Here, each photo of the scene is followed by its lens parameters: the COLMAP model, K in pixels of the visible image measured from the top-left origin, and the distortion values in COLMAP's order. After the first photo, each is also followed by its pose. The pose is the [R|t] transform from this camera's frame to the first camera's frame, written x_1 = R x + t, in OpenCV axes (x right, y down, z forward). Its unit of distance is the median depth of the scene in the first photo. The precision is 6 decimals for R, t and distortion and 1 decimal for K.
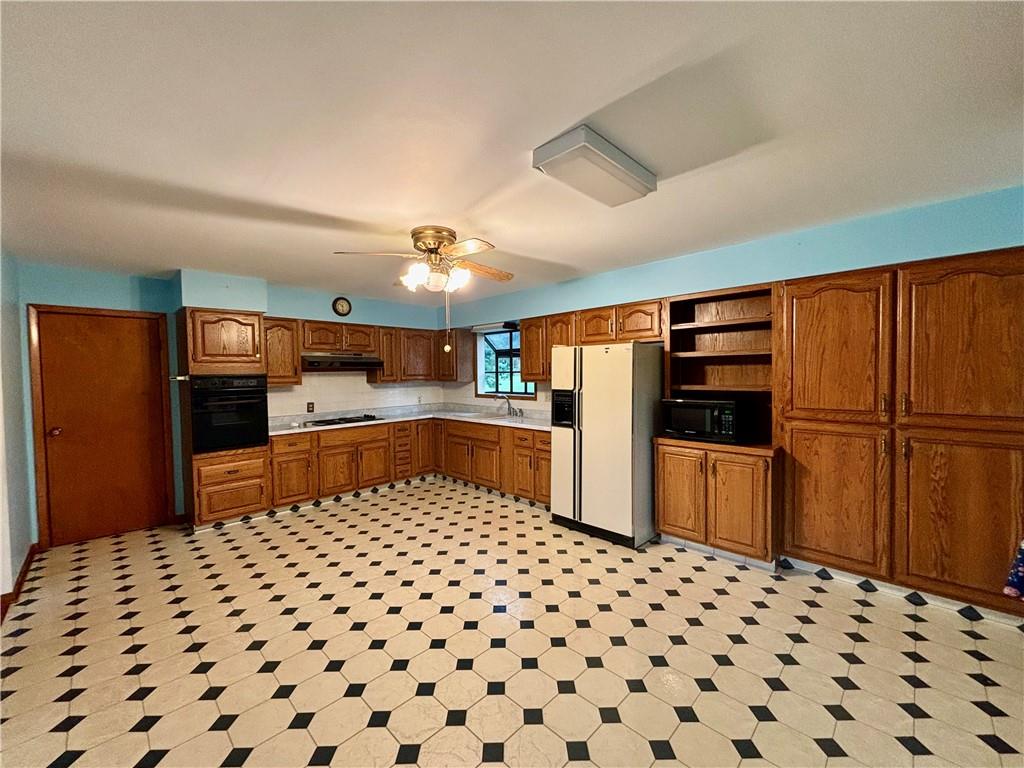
lens RADIAL K [[410.2, 0, 512.0], [0, 410.2, 384.0], [0, 0, 1]] dist [0.001612, -0.000294]
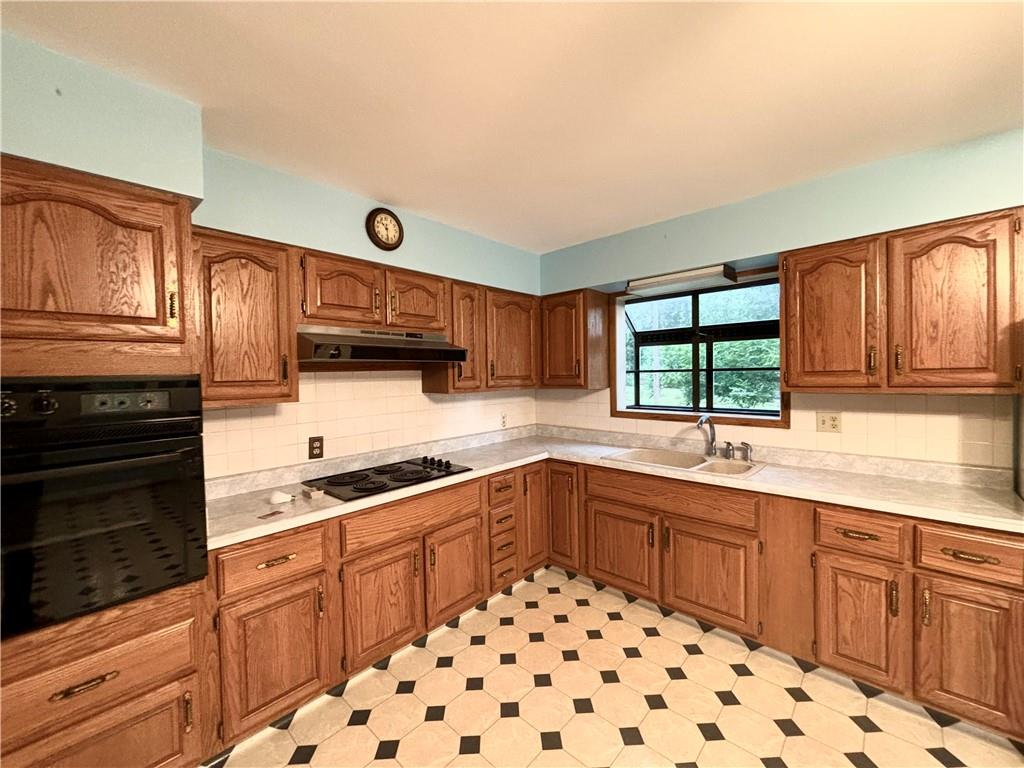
lens RADIAL K [[411.5, 0, 512.0], [0, 411.5, 384.0], [0, 0, 1]] dist [0.001404, -0.000127]
pose [[0.999502, -0.005324, 0.031100, -0.283988], [0.005543, 0.999960, -0.006963, -0.010742], [-0.031062, 0.007132, 0.999492, 0.528211]]
